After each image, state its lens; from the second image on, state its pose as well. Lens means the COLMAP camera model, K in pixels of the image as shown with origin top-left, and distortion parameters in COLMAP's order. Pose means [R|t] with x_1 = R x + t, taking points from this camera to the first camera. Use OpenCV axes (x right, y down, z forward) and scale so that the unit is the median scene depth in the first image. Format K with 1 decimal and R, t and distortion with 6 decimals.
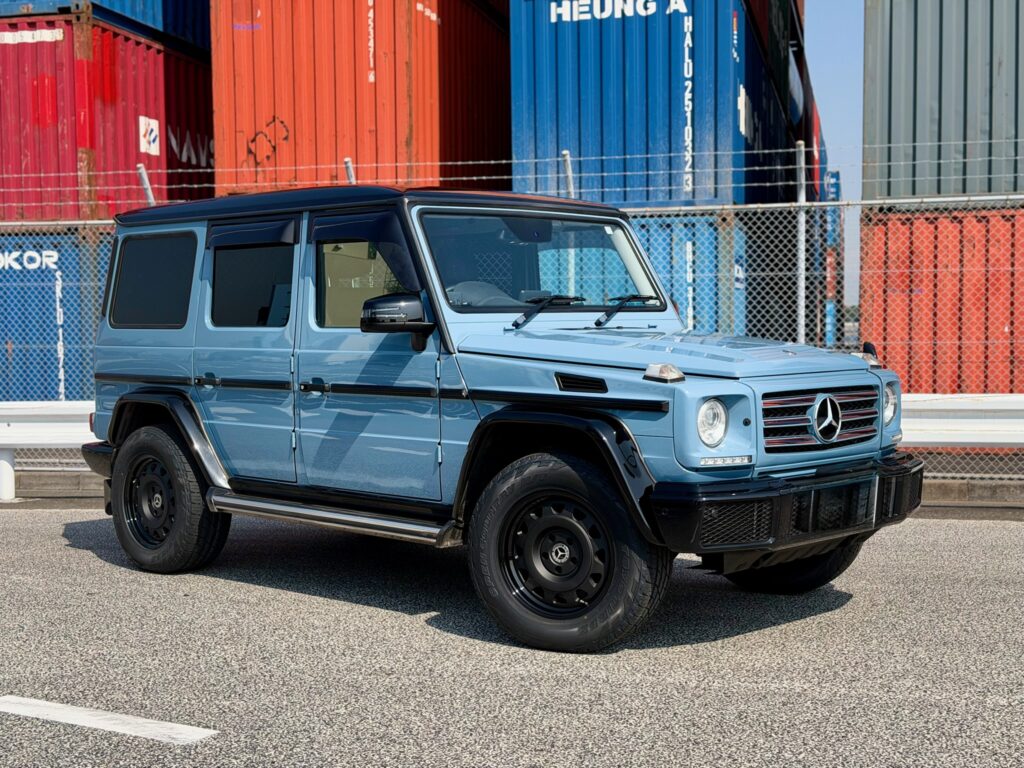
lens RADIAL K [[1428.5, 0, 512.0], [0, 1428.5, 384.0], [0, 0, 1]] dist [0.188845, -0.459537]
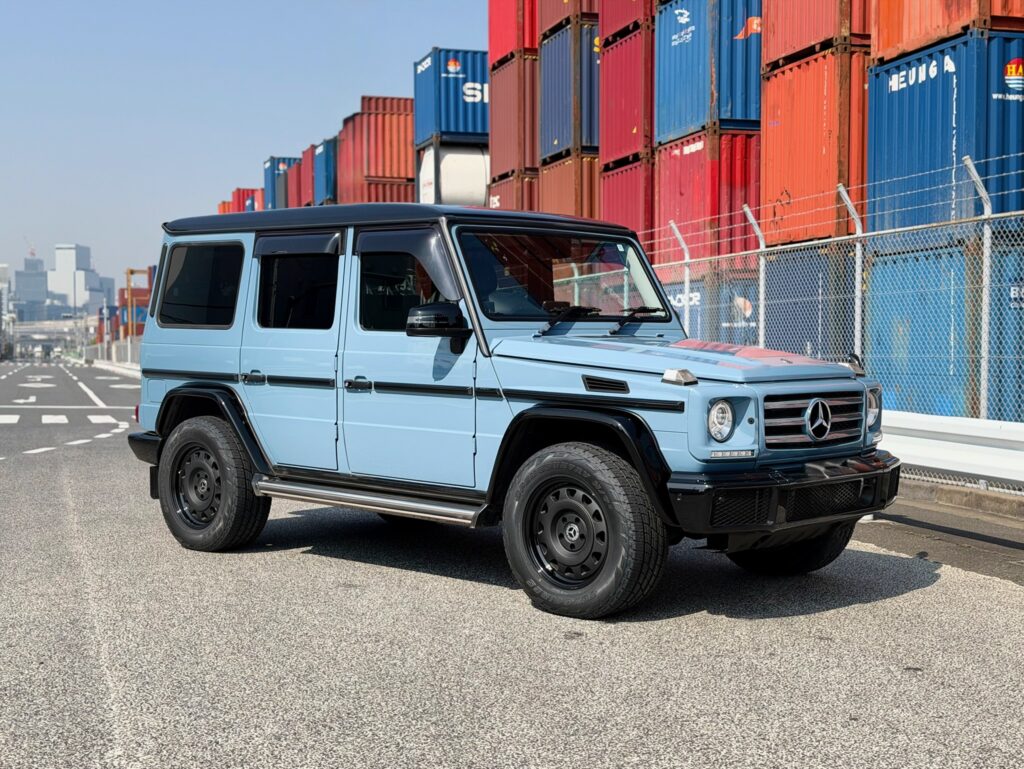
lens RADIAL K [[1459.7, 0, 509.8], [0, 1459.7, 411.0], [0, 0, 1]] dist [0.190532, -0.458548]
pose [[0.999520, 0.017824, 0.025323, -0.048814], [-0.018212, 0.999719, 0.015169, 0.003293], [-0.025045, -0.015623, 0.999564, -0.141402]]
